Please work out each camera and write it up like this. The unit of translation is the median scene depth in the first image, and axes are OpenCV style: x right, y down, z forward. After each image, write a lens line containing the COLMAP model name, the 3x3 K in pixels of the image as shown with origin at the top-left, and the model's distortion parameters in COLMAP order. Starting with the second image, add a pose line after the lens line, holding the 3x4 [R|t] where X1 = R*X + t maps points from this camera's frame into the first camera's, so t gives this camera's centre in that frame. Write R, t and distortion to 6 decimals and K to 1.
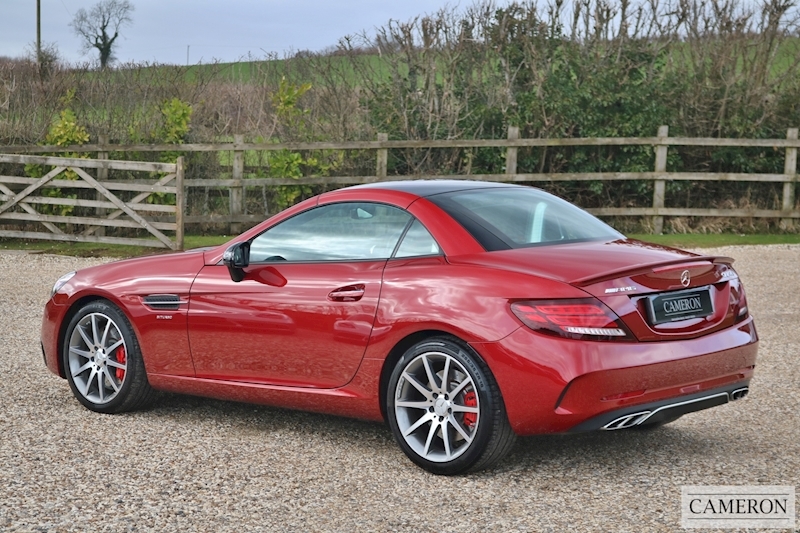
lens RADIAL K [[1680.1, 0, 400.0], [0, 1680.1, 266.5], [0, 0, 1]] dist [0.022691, -0.017084]
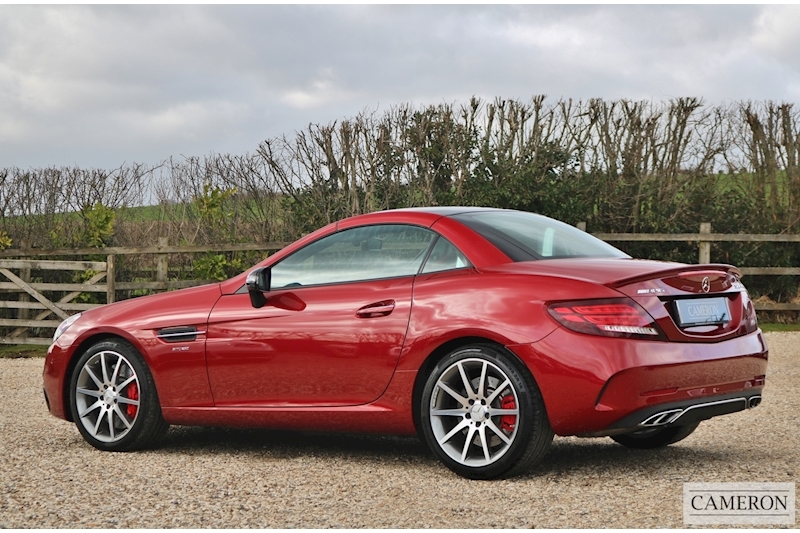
lens RADIAL K [[1683.3, 0, 400.0], [0, 1683.3, 266.5], [0, 0, 1]] dist [0.002475, 0.044269]
pose [[0.996775, -0.017040, 0.078416, -0.033903], [0.023661, 0.996160, -0.084291, 0.026830], [-0.076679, 0.085875, 0.993351, -0.006582]]
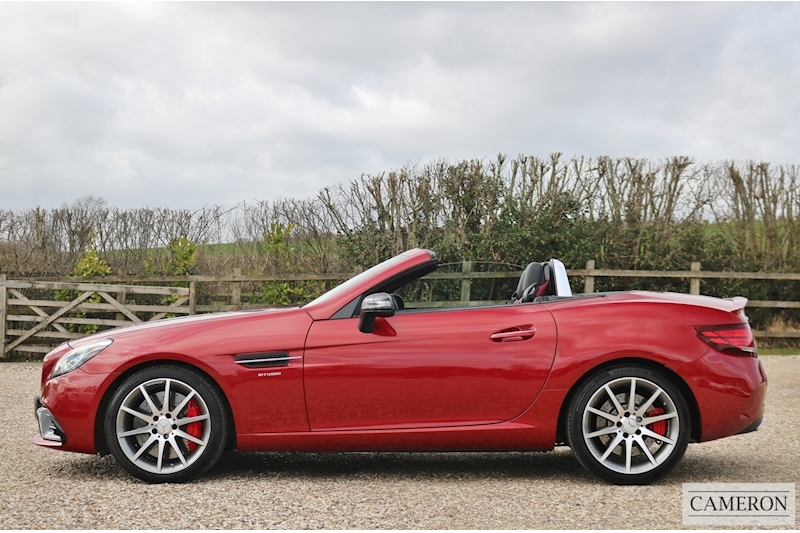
lens RADIAL K [[1326.4, 0, 400.0], [0, 1326.4, 266.5], [0, 0, 1]] dist [-0.038110, 0.112709]
pose [[0.998204, -0.000899, 0.059893, -0.037177], [0.007227, 0.994391, -0.105522, 0.020281], [-0.059462, 0.105765, 0.992612, 0.063406]]
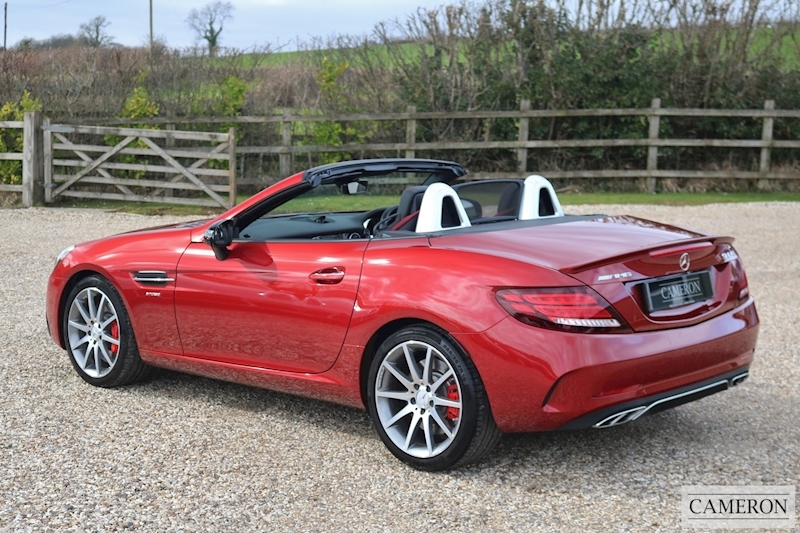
lens RADIAL K [[1326.4, 0, 400.0], [0, 1326.4, 266.5], [0, 0, 1]] dist [-0.038110, 0.112709]
pose [[0.999429, -0.000862, -0.033792, 0.012338], [0.002268, 0.999131, 0.041614, -0.007165], [0.033727, -0.041667, 0.998562, 0.087534]]
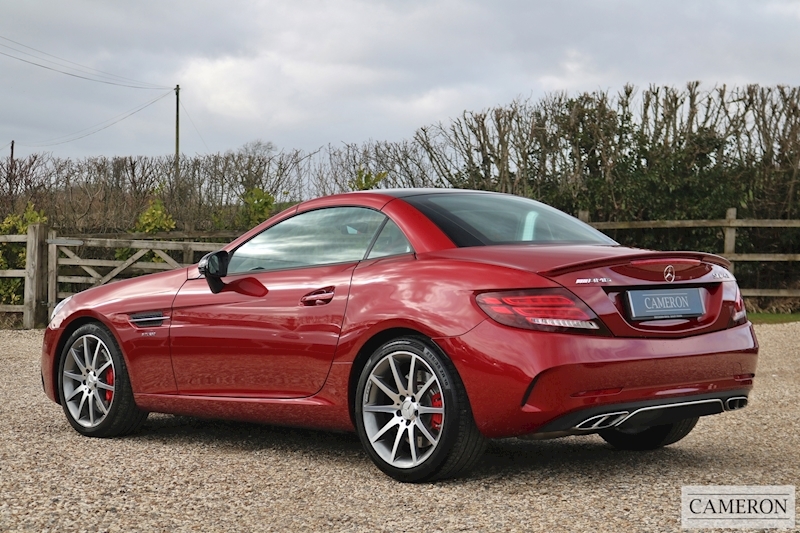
lens RADIAL K [[1572.1, 0, 400.0], [0, 1572.1, 266.5], [0, 0, 1]] dist [-0.001731, 0.204244]
pose [[0.996965, -0.007884, -0.077456, 0.029763], [0.001993, 0.997118, -0.075842, 0.023492], [0.077831, 0.075457, 0.994107, 0.038602]]
